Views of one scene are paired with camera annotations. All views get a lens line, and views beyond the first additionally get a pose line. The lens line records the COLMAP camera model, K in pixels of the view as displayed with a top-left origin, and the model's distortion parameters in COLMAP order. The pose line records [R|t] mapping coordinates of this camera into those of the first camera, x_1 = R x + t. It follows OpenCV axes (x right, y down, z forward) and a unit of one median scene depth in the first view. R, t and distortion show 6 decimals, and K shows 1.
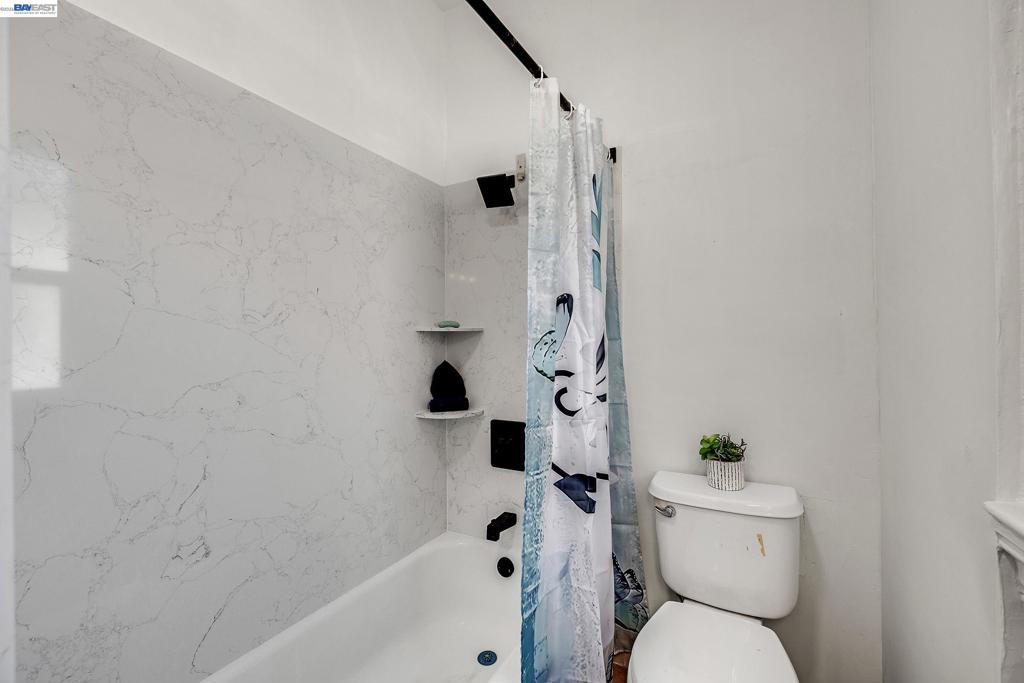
lens RADIAL K [[422.2, 0, 512.0], [0, 422.2, 341.5], [0, 0, 1]] dist [0.000183, 0.000022]
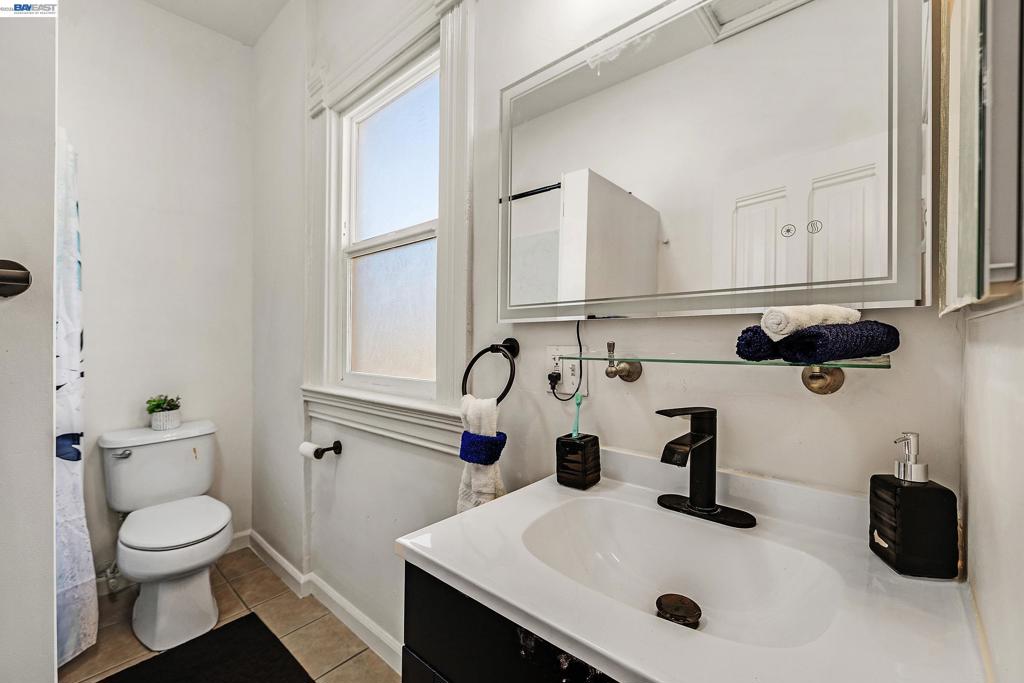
lens RADIAL K [[422.2, 0, 512.0], [0, 422.2, 341.5], [0, 0, 1]] dist [0.000183, 0.000022]
pose [[0.184370, 0.010846, 0.982797, -0.841338], [-0.010979, 0.999899, -0.008975, 0.030212], [-0.982796, -0.009135, 0.184470, -0.559160]]
